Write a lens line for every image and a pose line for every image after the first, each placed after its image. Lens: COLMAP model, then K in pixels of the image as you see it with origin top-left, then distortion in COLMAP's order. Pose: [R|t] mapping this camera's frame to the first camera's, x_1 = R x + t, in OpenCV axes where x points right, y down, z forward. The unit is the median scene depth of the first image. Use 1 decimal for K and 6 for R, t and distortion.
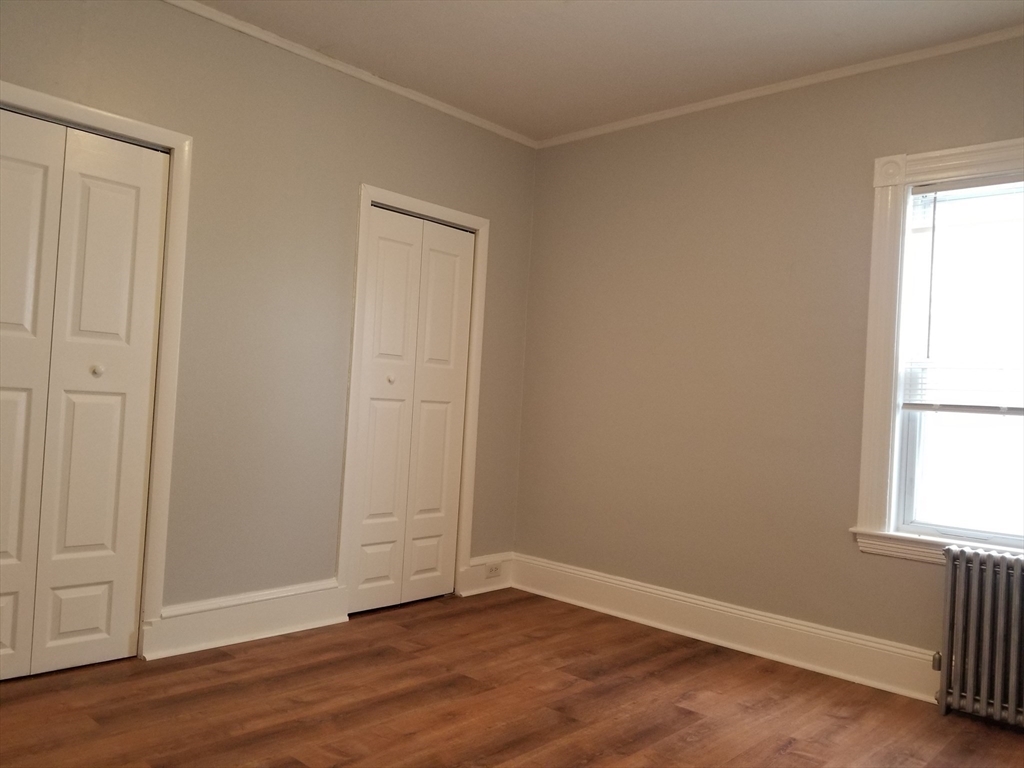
lens RADIAL K [[803.7, 0, 516.9], [0, 803.7, 379.2], [0, 0, 1]] dist [0.058548, -0.072220]
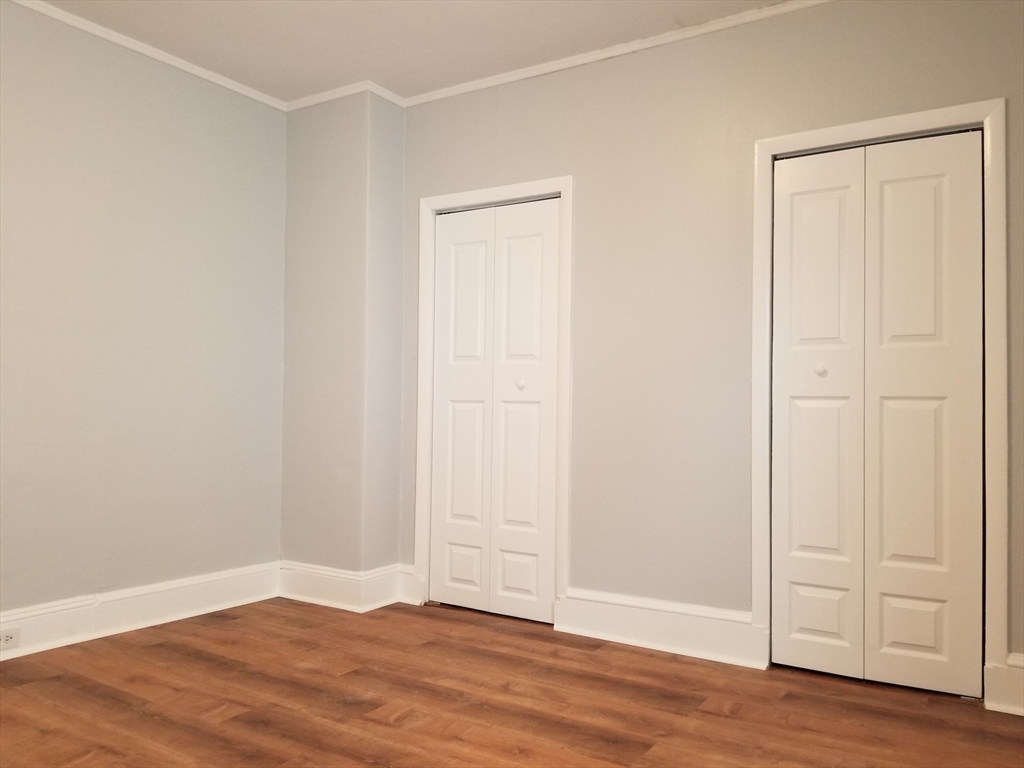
lens RADIAL K [[824.6, 0, 512.5], [0, 824.6, 395.3], [0, 0, 1]] dist [0.028377, -0.009204]
pose [[0.180588, -0.051985, -0.982184, 0.687524], [0.027674, 0.998475, -0.047759, 0.065802], [0.983169, -0.018556, 0.181751, 0.714543]]
